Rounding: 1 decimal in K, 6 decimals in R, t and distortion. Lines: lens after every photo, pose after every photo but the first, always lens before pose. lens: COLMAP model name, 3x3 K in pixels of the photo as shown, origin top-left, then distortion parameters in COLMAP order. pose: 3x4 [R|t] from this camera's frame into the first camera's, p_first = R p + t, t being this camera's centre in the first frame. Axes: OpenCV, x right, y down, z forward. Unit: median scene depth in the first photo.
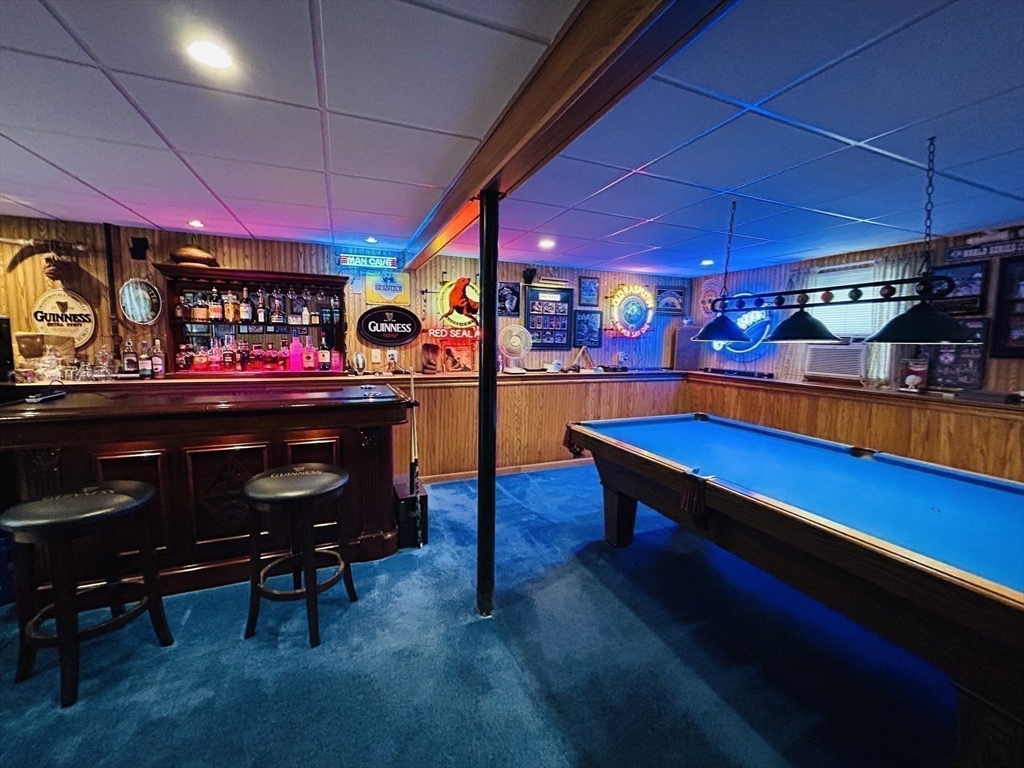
lens RADIAL K [[412.9, 0, 512.0], [0, 412.9, 383.0], [0, 0, 1]] dist [-0.002170, -0.000202]
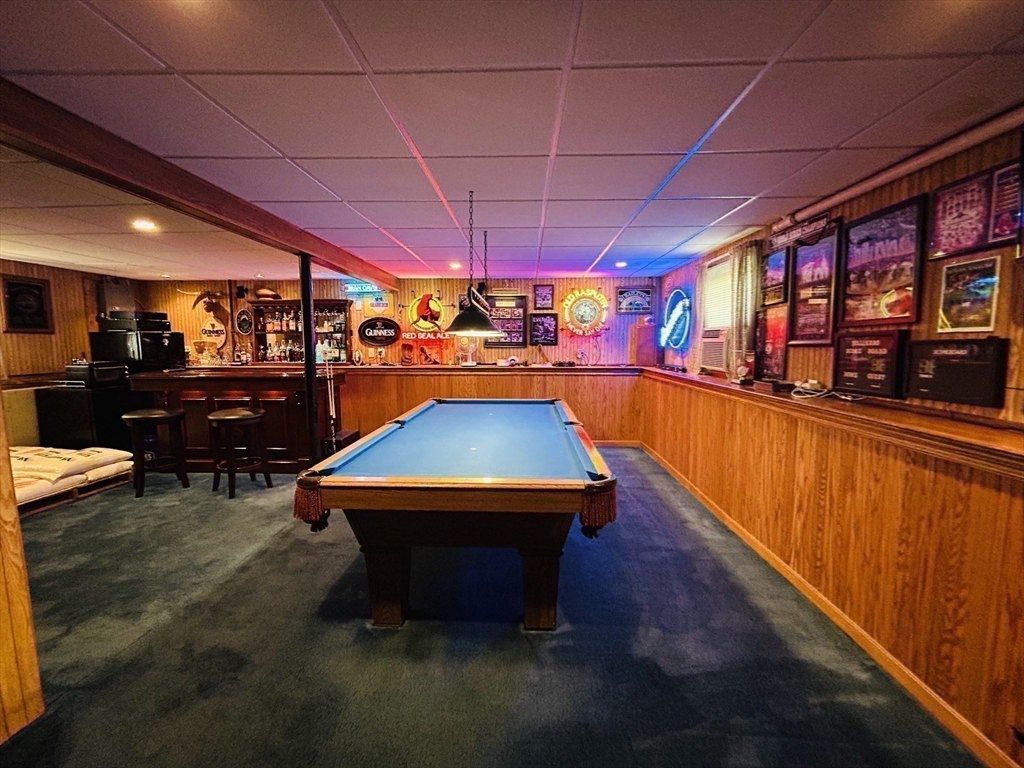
lens RADIAL K [[412.9, 0, 509.8], [0, 412.9, 380.6], [0, 0, 1]] dist [-0.002170, -0.000202]
pose [[0.909650, 0.021078, -0.414841, 0.695986], [-0.028265, 0.999538, -0.011192, 0.033886], [0.414414, 0.021906, 0.909825, -0.104144]]
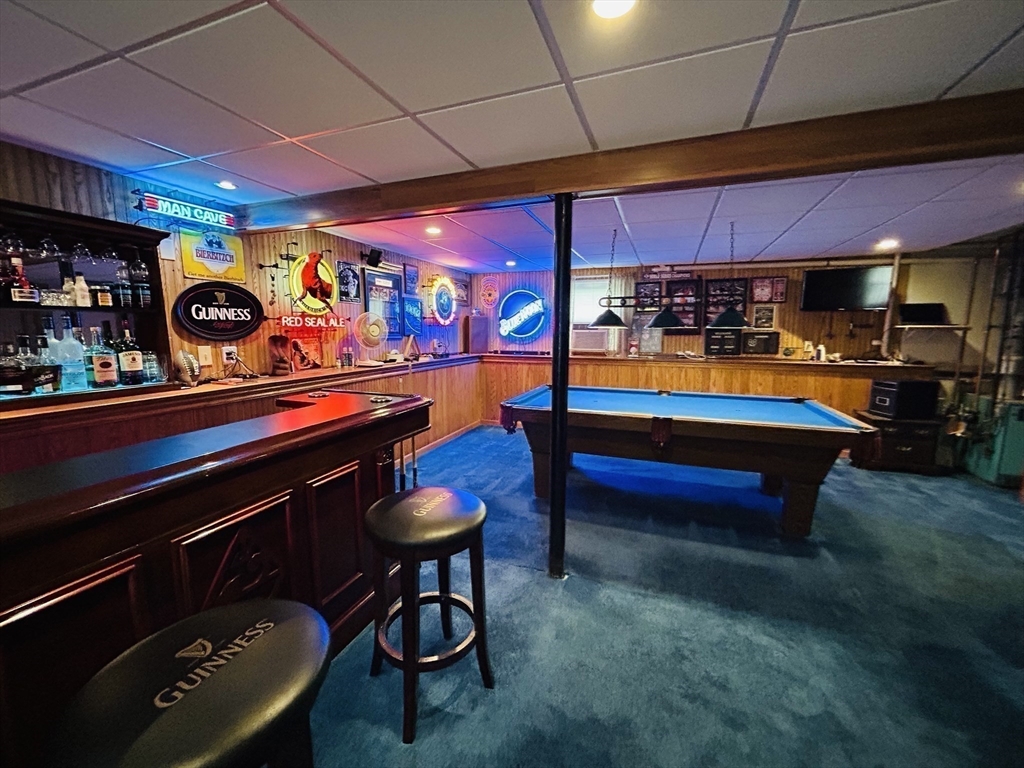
lens RADIAL K [[412.9, 0, 513.5], [0, 412.9, 382.5], [0, 0, 1]] dist [-0.002170, -0.000202]
pose [[0.676742, -0.108089, 0.728242, -0.475359], [0.086600, 0.993984, 0.067055, -0.023299], [-0.731109, 0.017687, 0.682031, 0.171358]]
